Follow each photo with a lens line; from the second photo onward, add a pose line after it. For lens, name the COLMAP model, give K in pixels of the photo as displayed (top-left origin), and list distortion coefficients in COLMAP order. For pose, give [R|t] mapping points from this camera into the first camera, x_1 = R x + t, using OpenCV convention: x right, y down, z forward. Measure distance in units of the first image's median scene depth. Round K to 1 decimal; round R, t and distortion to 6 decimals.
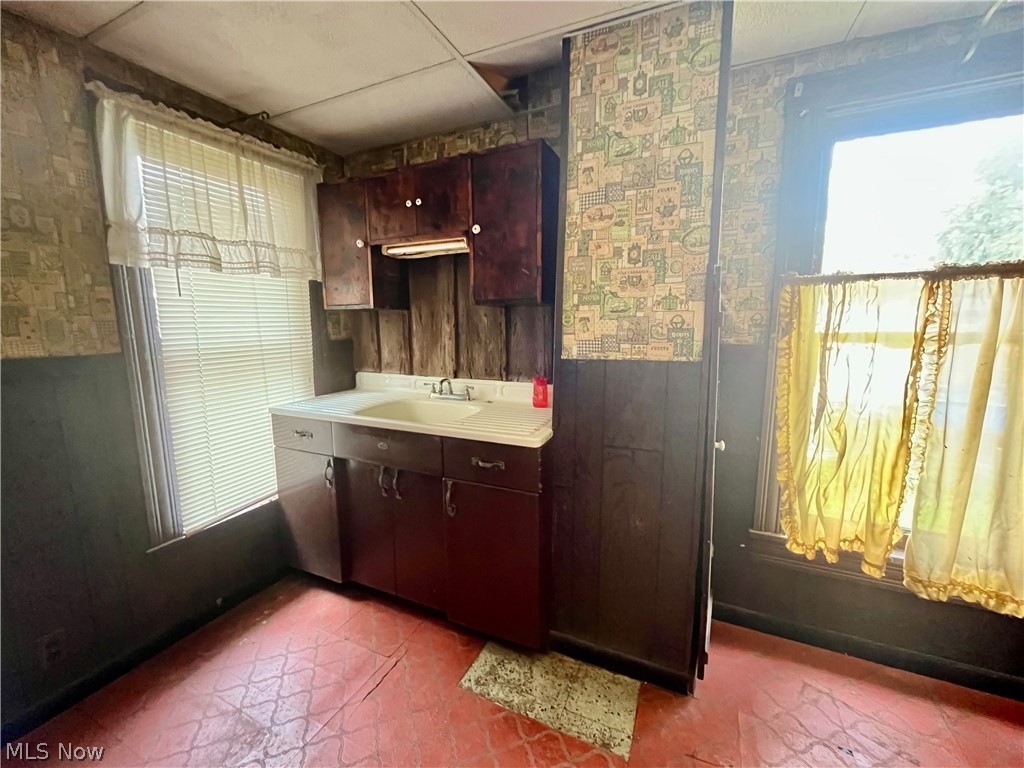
lens RADIAL K [[414.9, 0, 513.7], [0, 414.9, 383.7], [0, 0, 1]] dist [-0.002022, 0.000081]
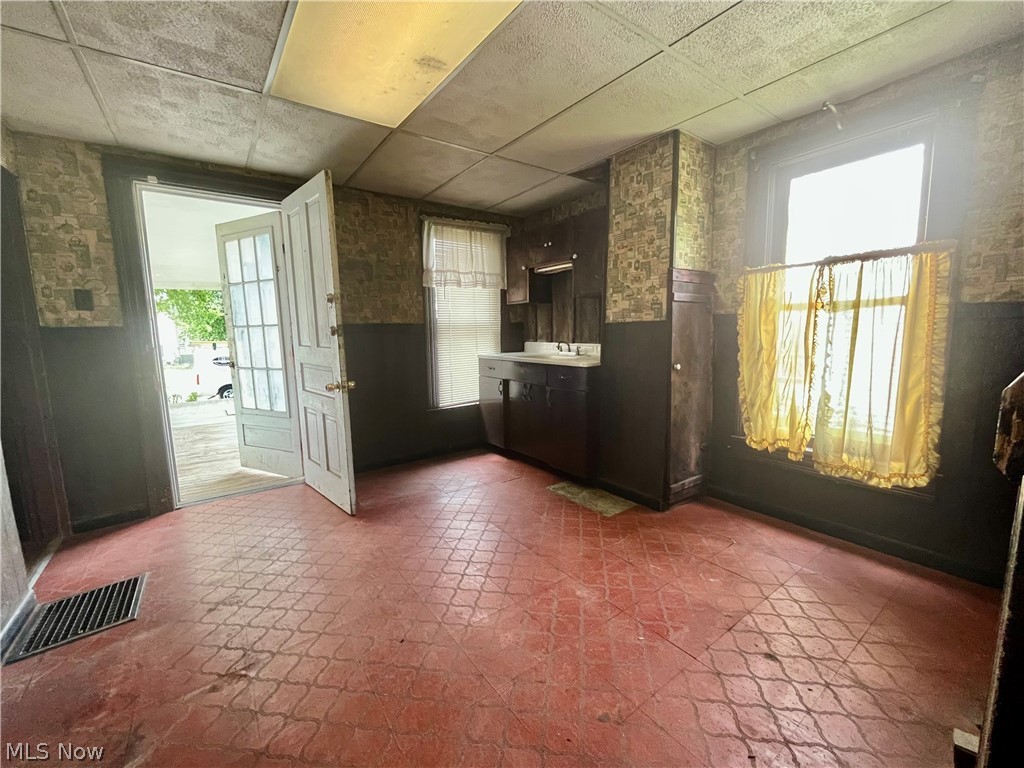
lens RADIAL K [[414.9, 0, 513.5], [0, 414.9, 383.9], [0, 0, 1]] dist [-0.002022, 0.000081]
pose [[0.875140, 0.053699, -0.480882, 0.676903], [-0.060669, 0.998157, 0.001053, 0.240496], [0.480052, 0.028253, 0.876785, -0.842485]]
